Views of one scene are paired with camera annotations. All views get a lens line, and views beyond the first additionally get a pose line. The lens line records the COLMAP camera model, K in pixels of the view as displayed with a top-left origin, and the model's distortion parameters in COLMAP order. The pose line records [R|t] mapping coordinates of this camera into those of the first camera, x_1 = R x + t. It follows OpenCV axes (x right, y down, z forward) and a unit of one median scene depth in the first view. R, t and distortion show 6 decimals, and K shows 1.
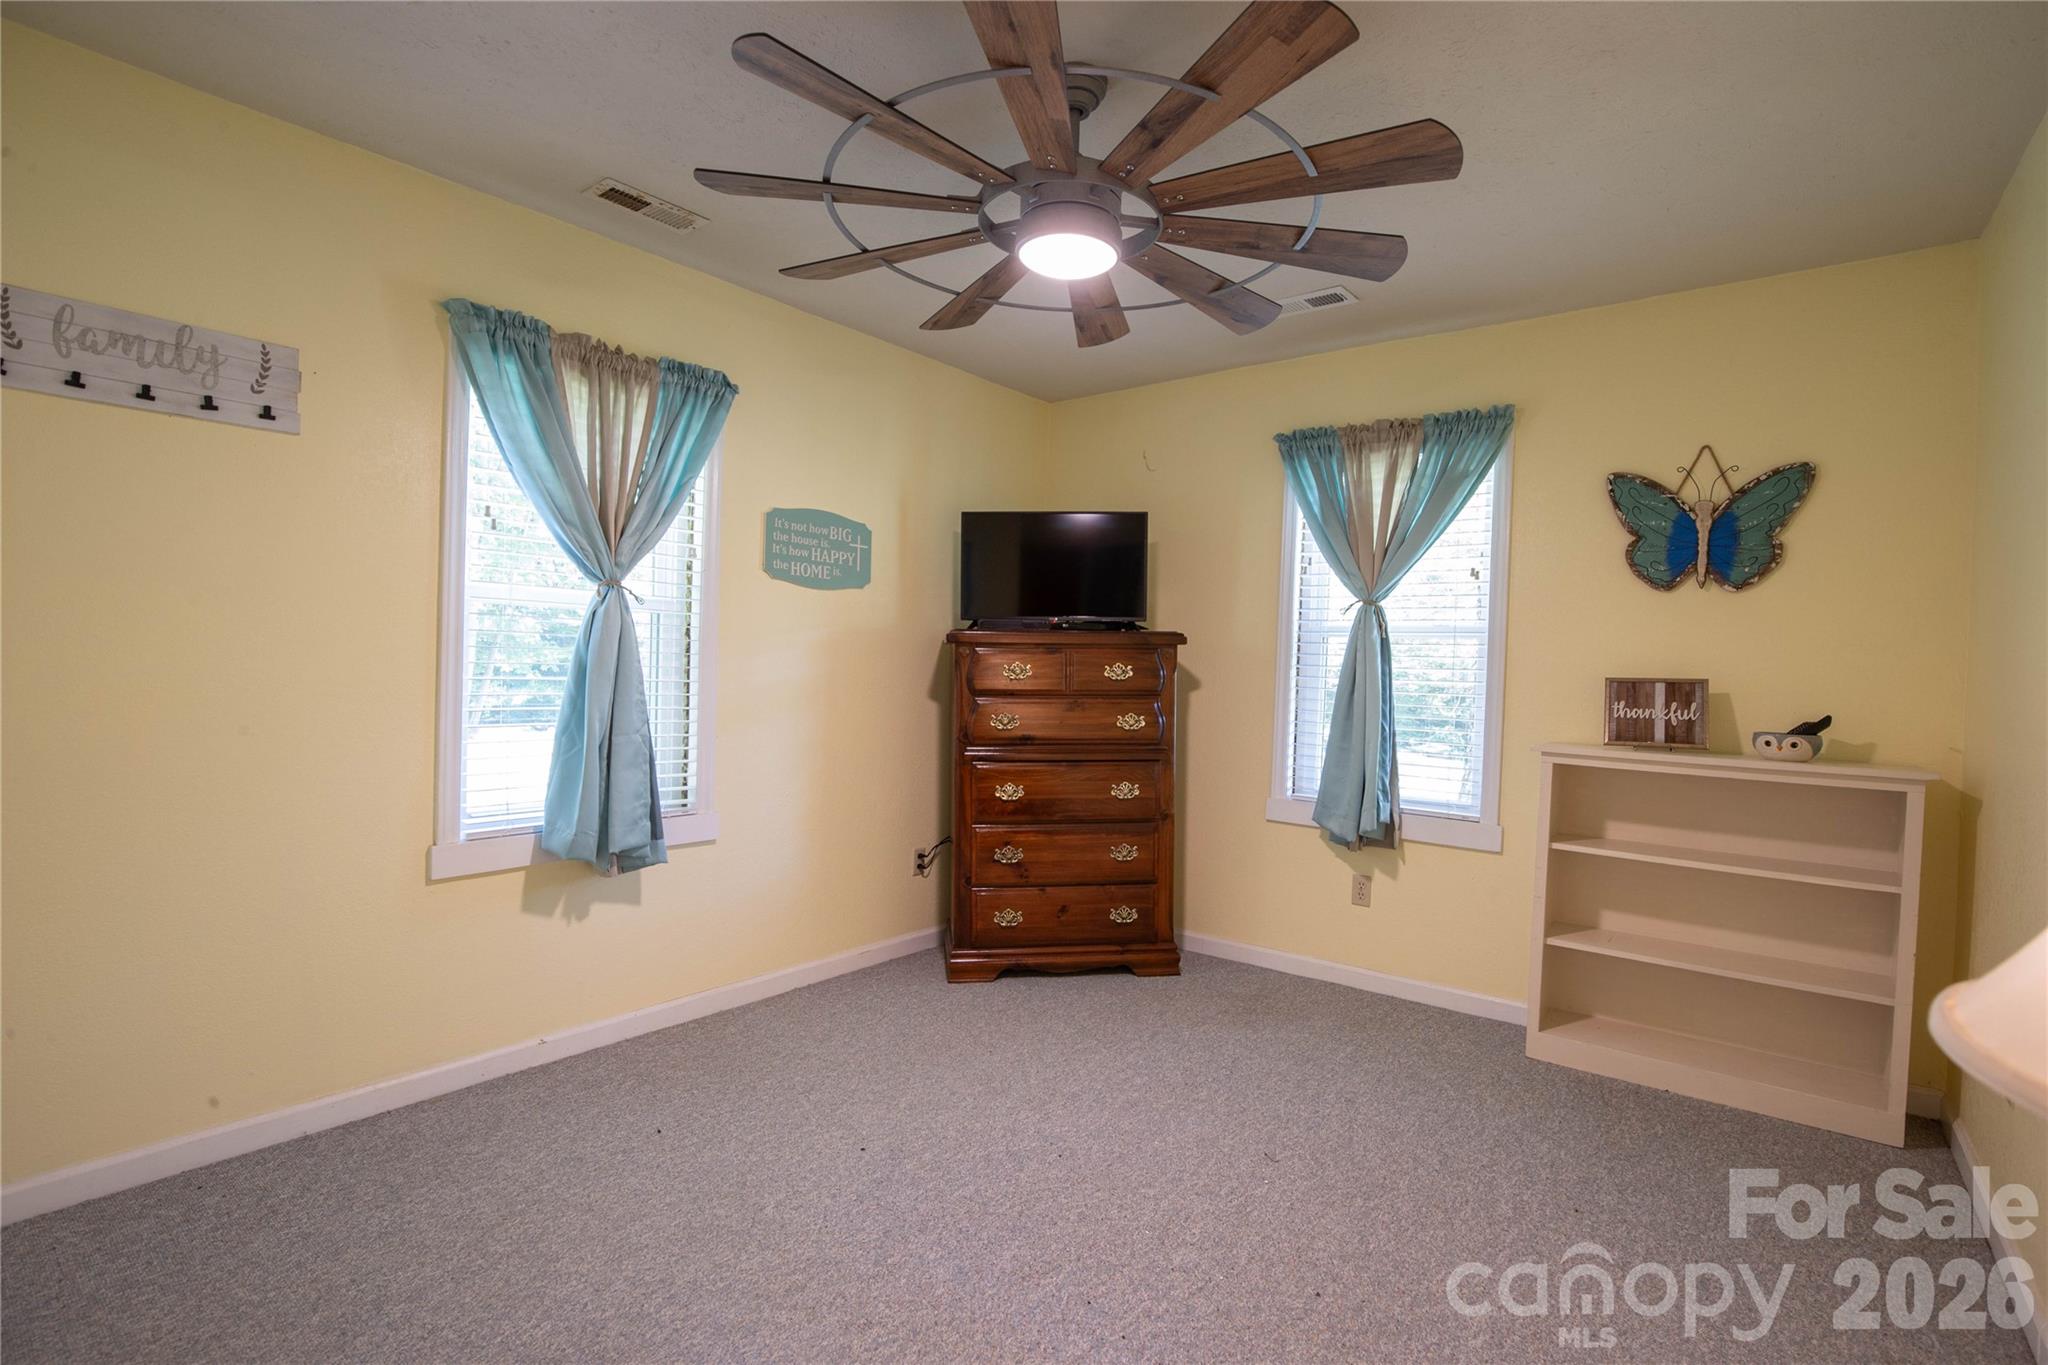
lens RADIAL K [[970.5, 0, 1024.0], [0, 970.5, 682.5], [0, 0, 1]] dist [-0.005262, -0.000123]
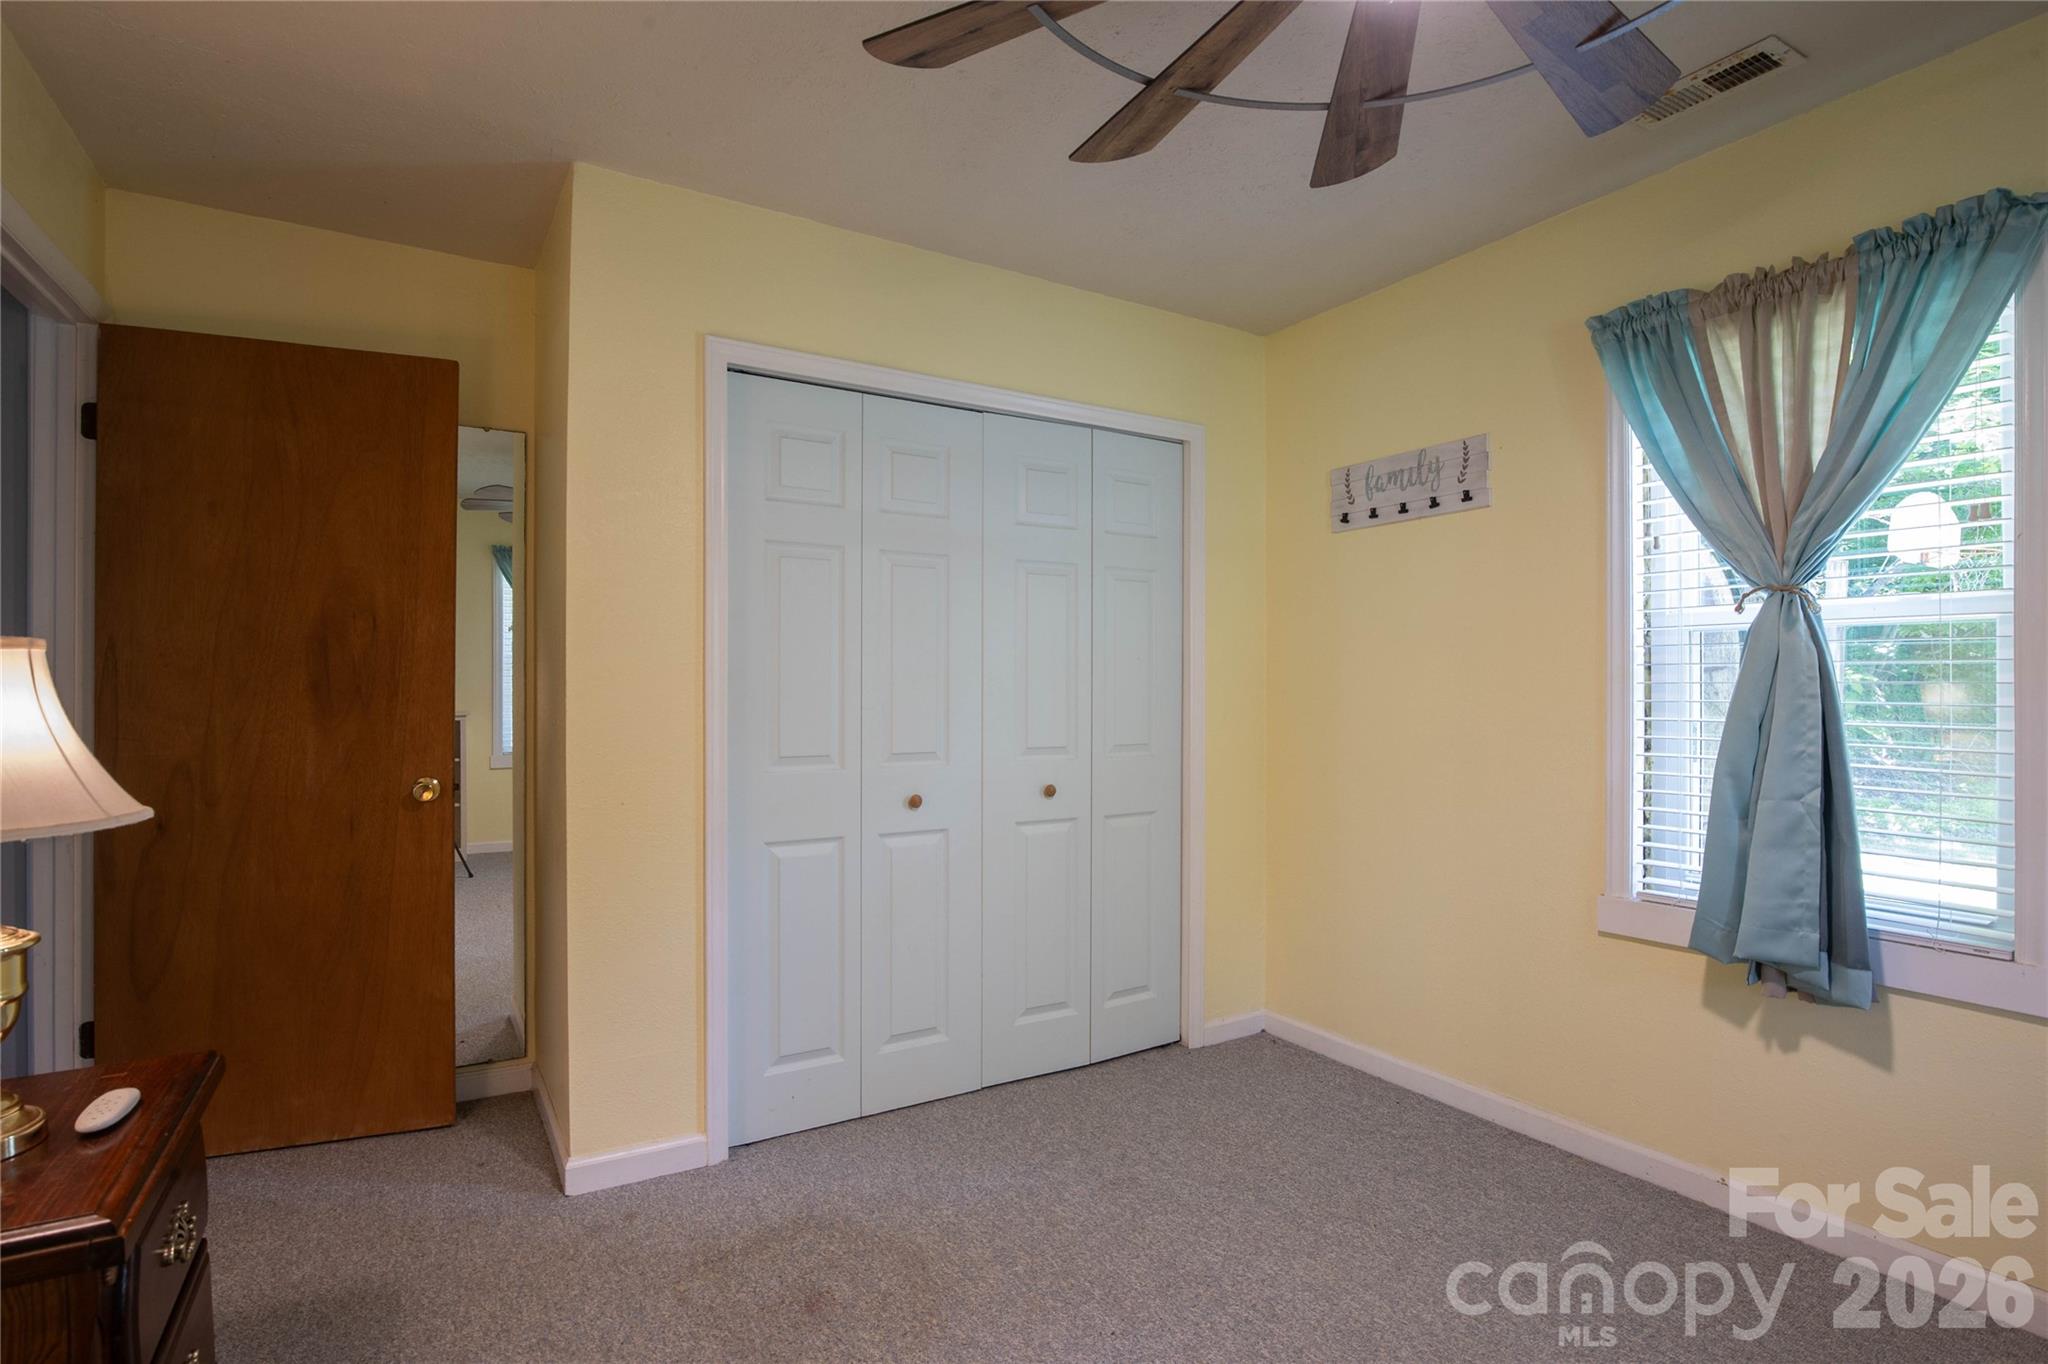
lens RADIAL K [[988.5, 0, 1024.0], [0, 988.5, 682.0], [0, 0, 1]] dist [-0.000675, -0.000445]
pose [[-0.312006, -0.033338, -0.949495, 0.503496], [-0.023792, 0.999345, -0.027270, 0.000587], [0.949782, 0.014082, -0.312595, 0.780875]]
